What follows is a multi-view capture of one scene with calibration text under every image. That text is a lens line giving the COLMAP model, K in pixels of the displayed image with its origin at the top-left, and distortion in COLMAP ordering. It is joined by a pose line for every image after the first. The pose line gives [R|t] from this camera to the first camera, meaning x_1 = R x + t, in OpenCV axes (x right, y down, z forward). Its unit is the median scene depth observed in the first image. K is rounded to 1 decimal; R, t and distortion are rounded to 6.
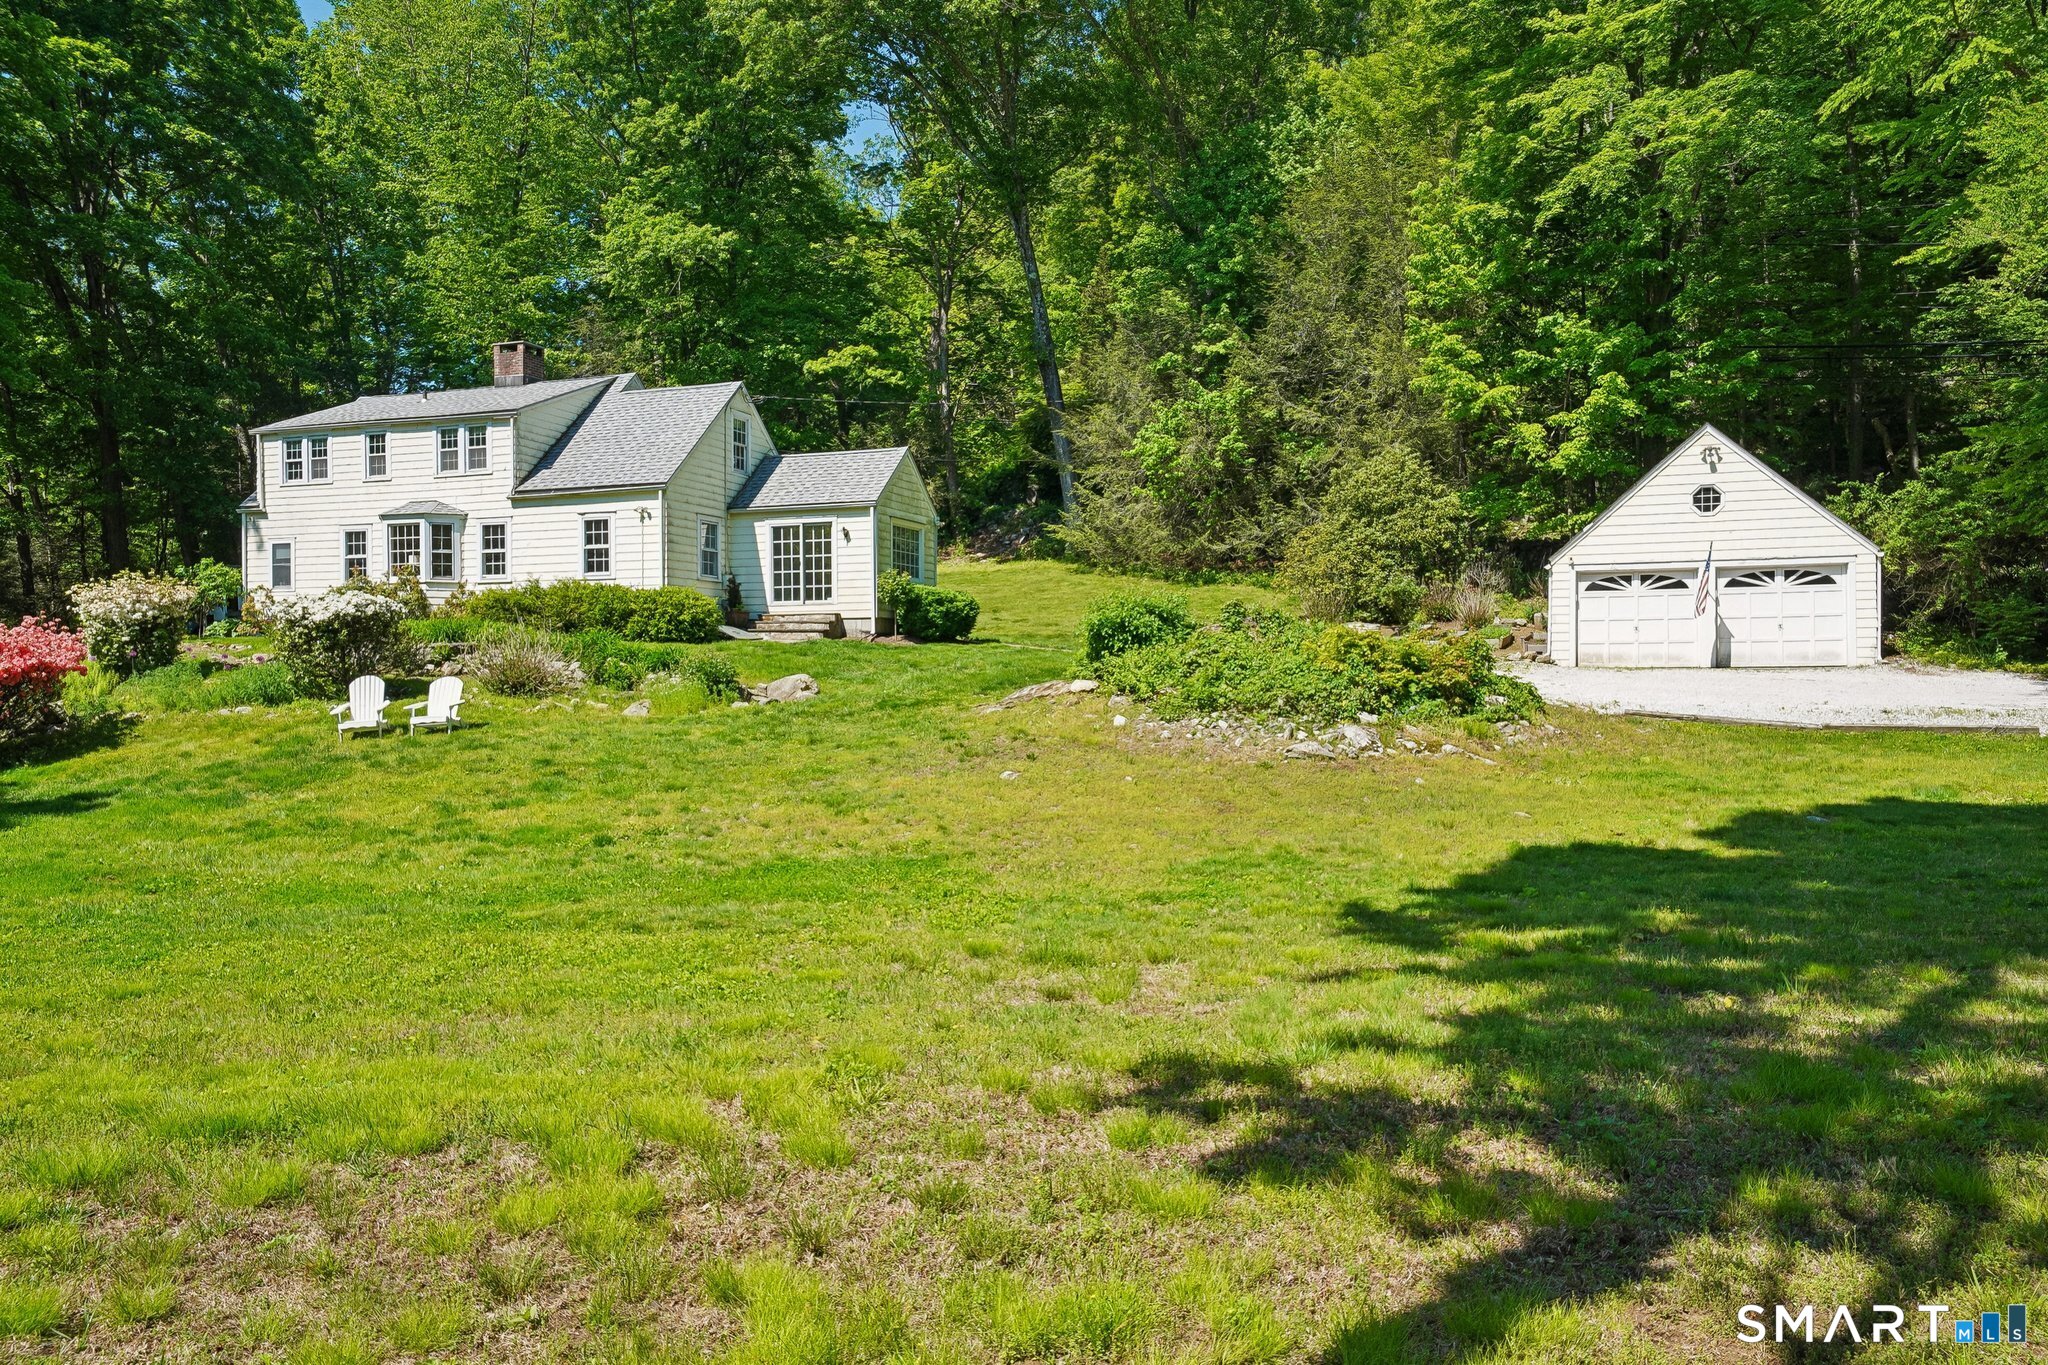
lens RADIAL K [[1370.4, 0, 1030.6], [0, 1370.4, 693.6], [0, 0, 1]] dist [0.003161, 0.005235]
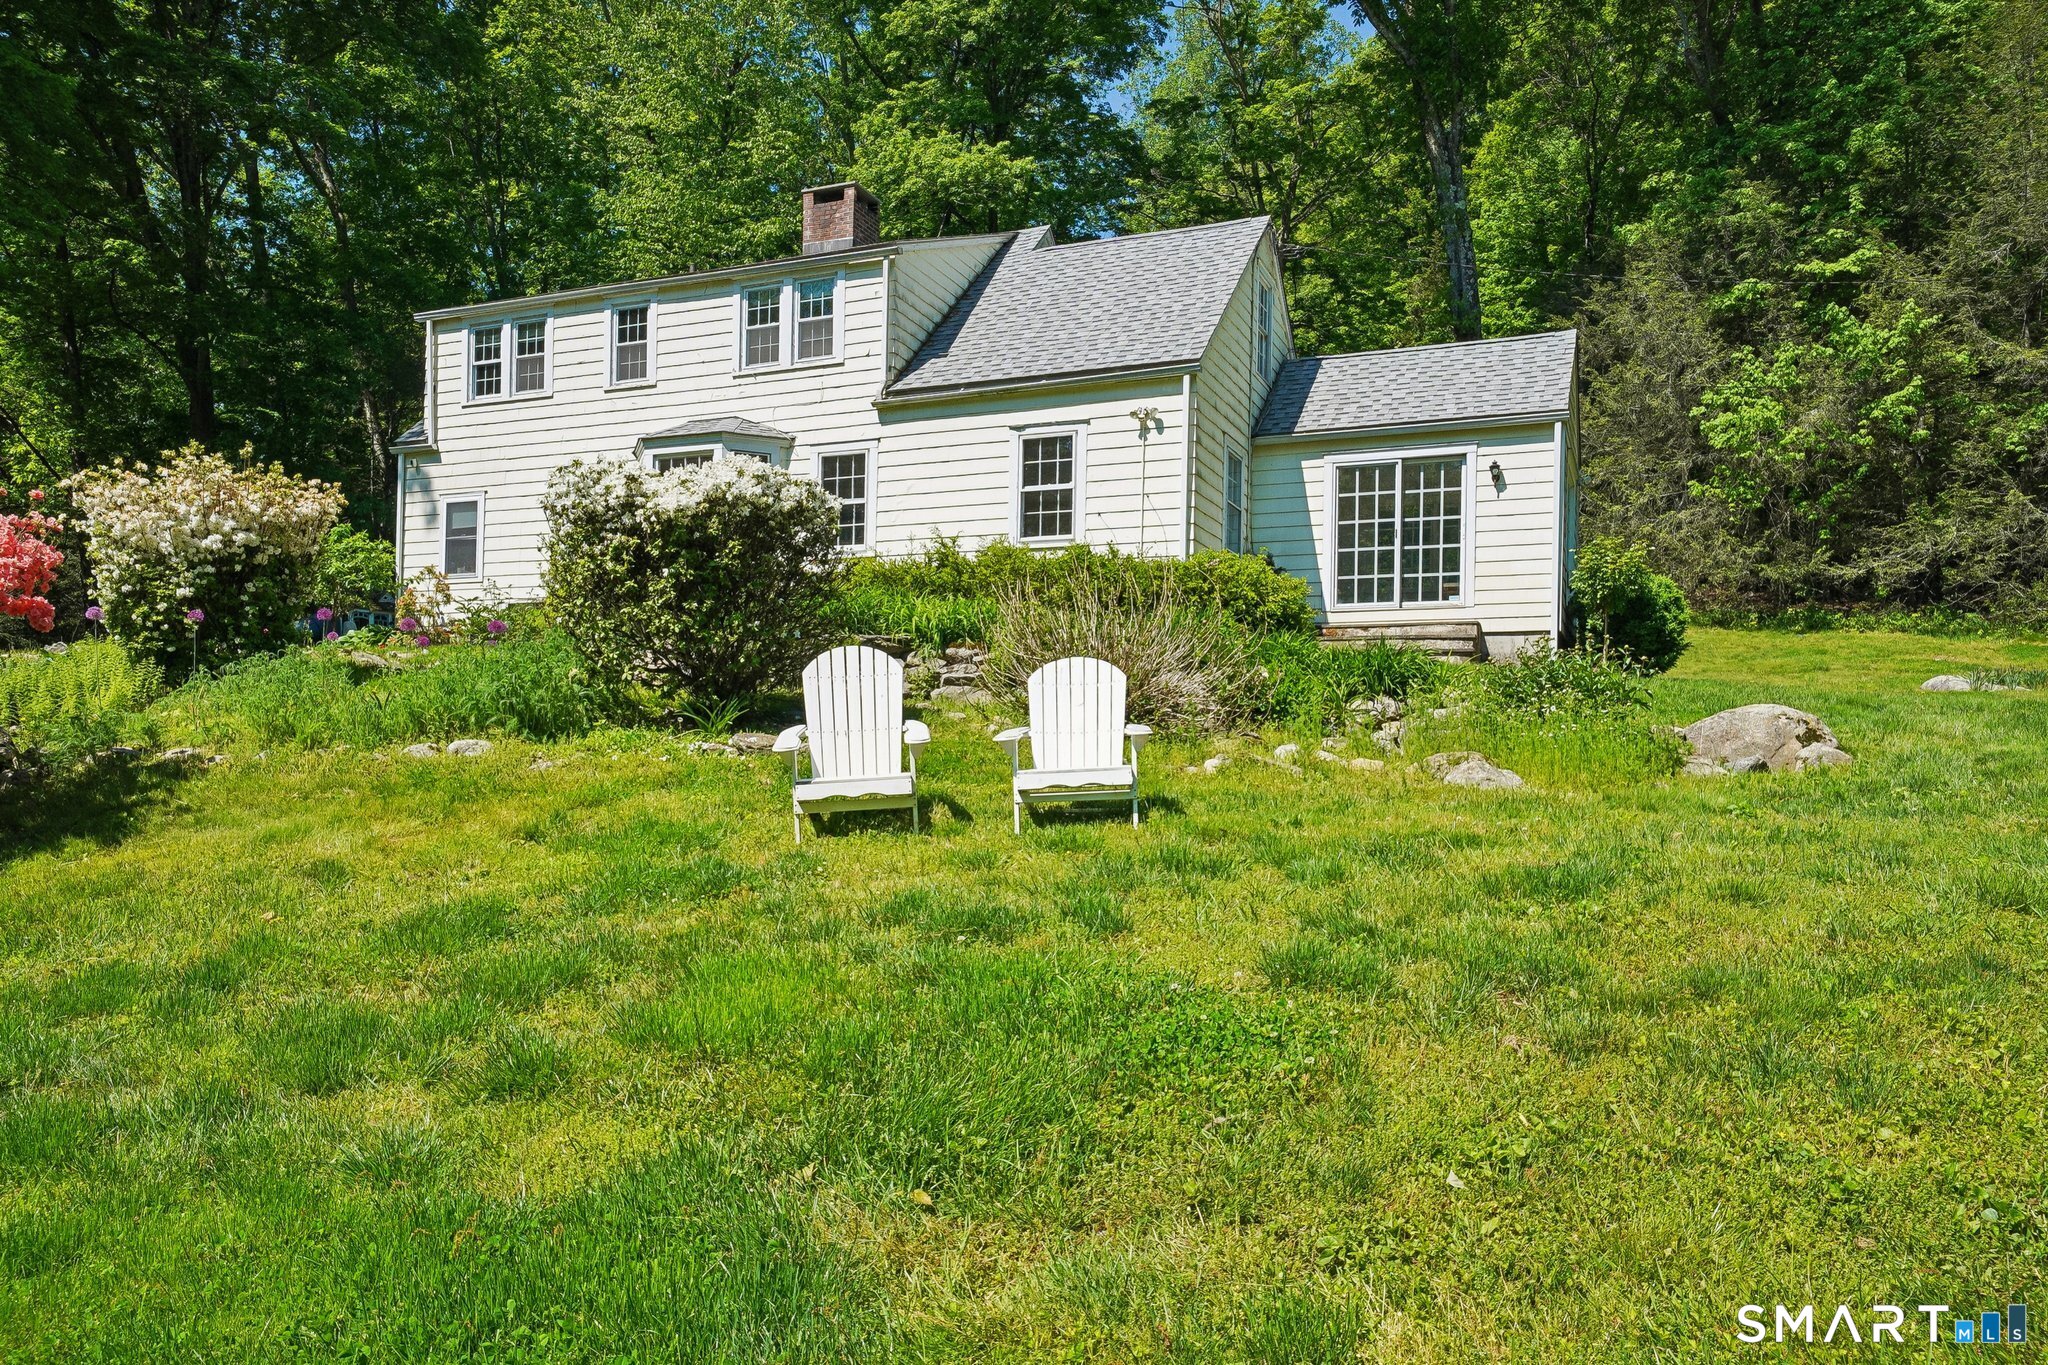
lens RADIAL K [[1399.1, 0, 1023.6], [0, 1399.1, 786.0], [0, 0, 1]] dist [0.002759, 0.002520]
pose [[0.997504, 0.023935, -0.066426, -0.279422], [-0.024843, 0.999608, -0.012882, 0.016309], [0.066092, 0.014500, 0.997708, 0.443763]]
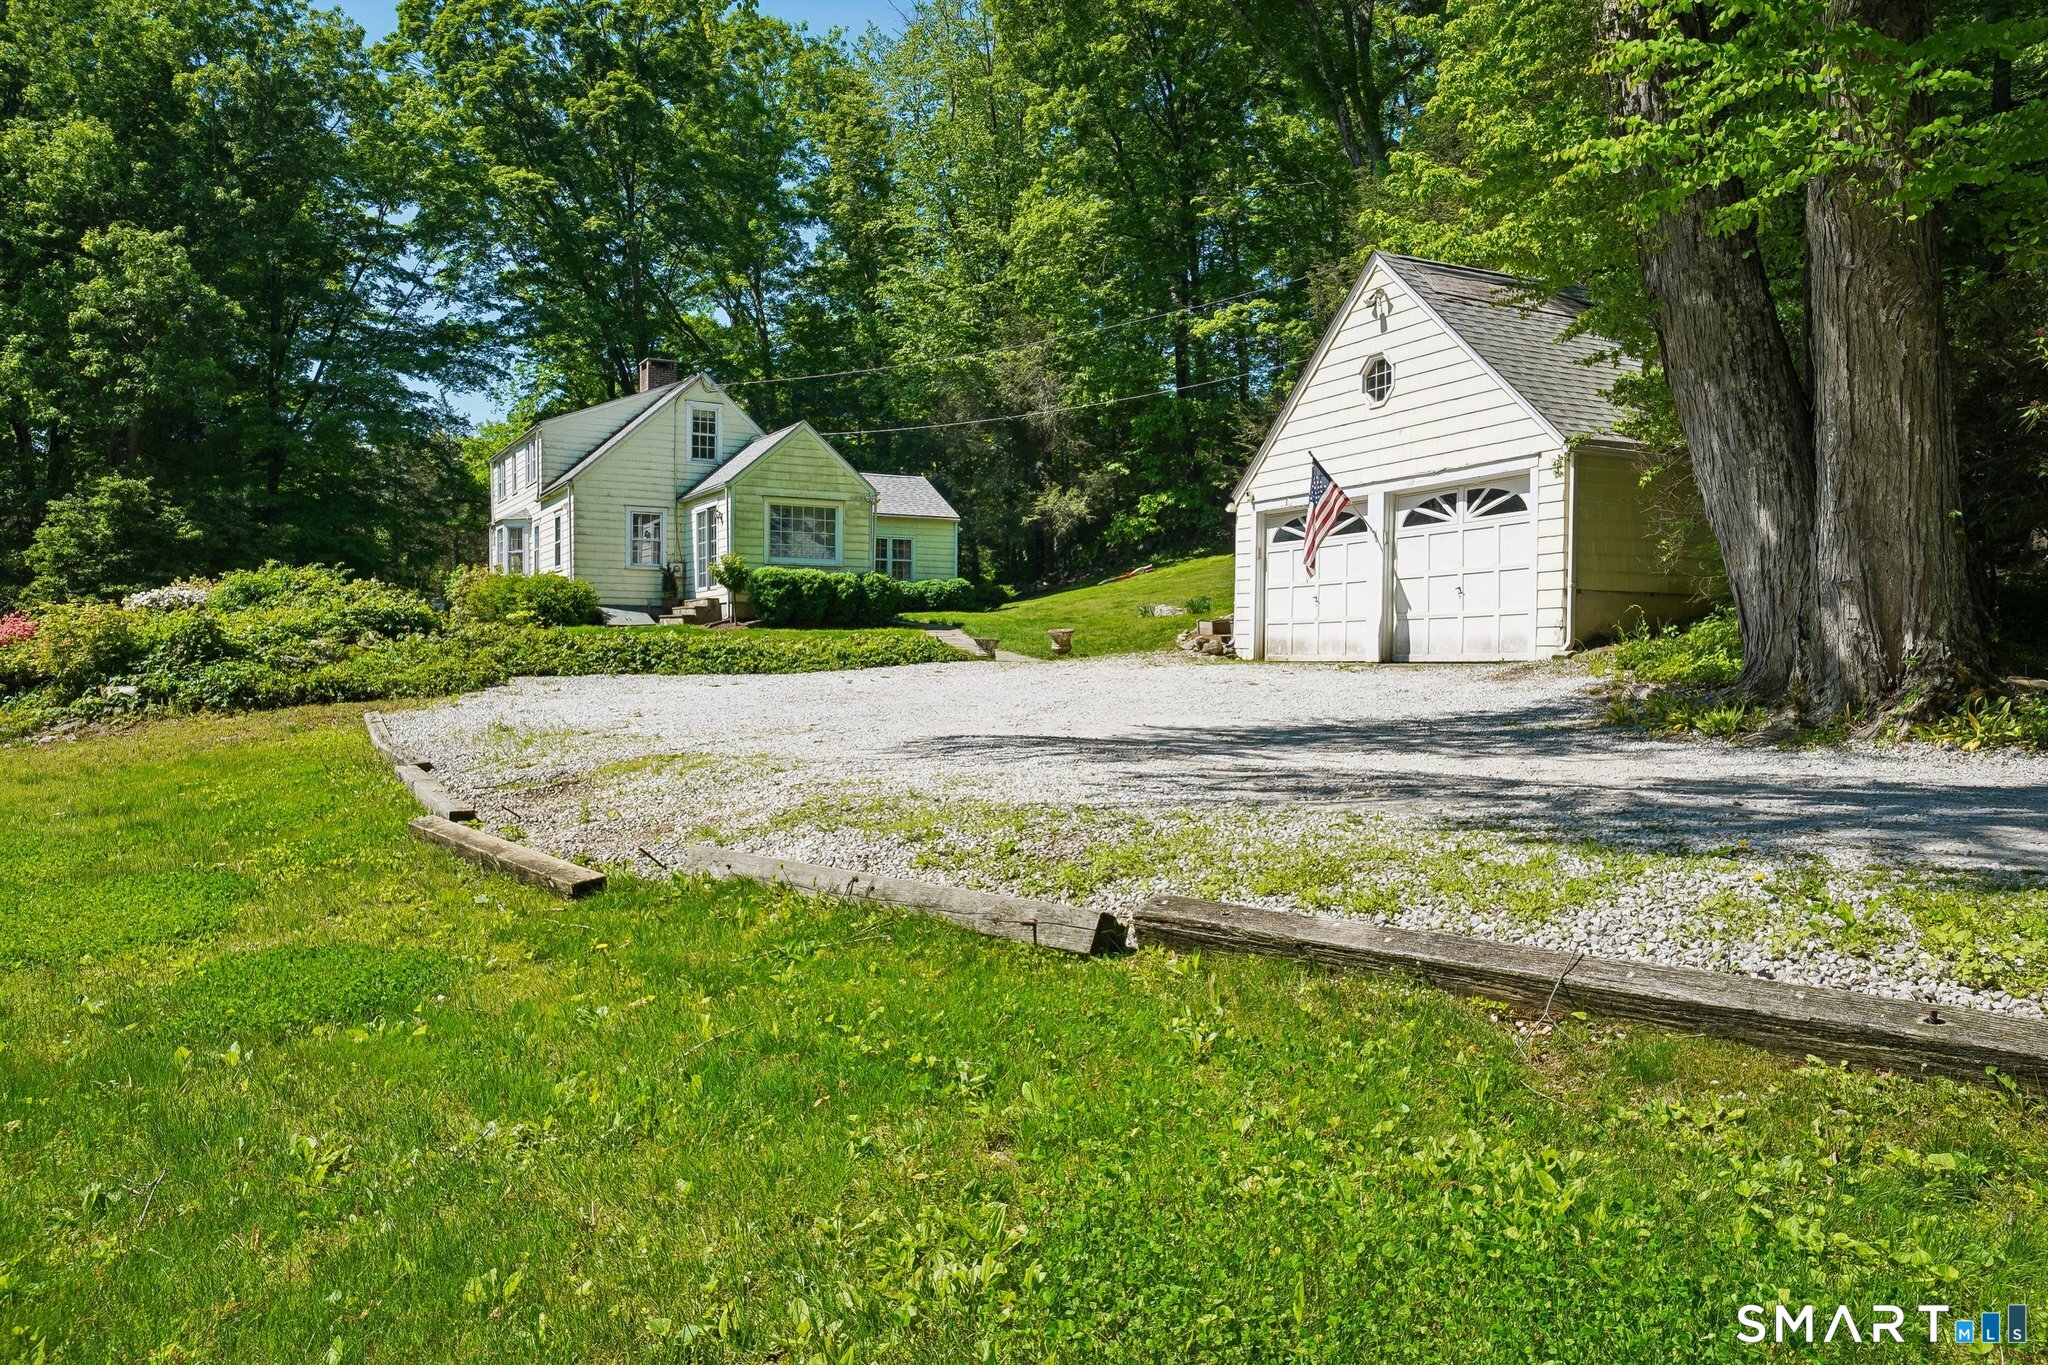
lens RADIAL K [[1370.4, 0, 1030.6], [0, 1370.4, 693.6], [0, 0, 1]] dist [0.003161, 0.005235]
pose [[0.765900, 0.026167, -0.642427, 0.663988], [-0.019394, 0.999657, 0.017596, -0.011544], [0.642667, -0.001018, 0.766145, 0.391461]]
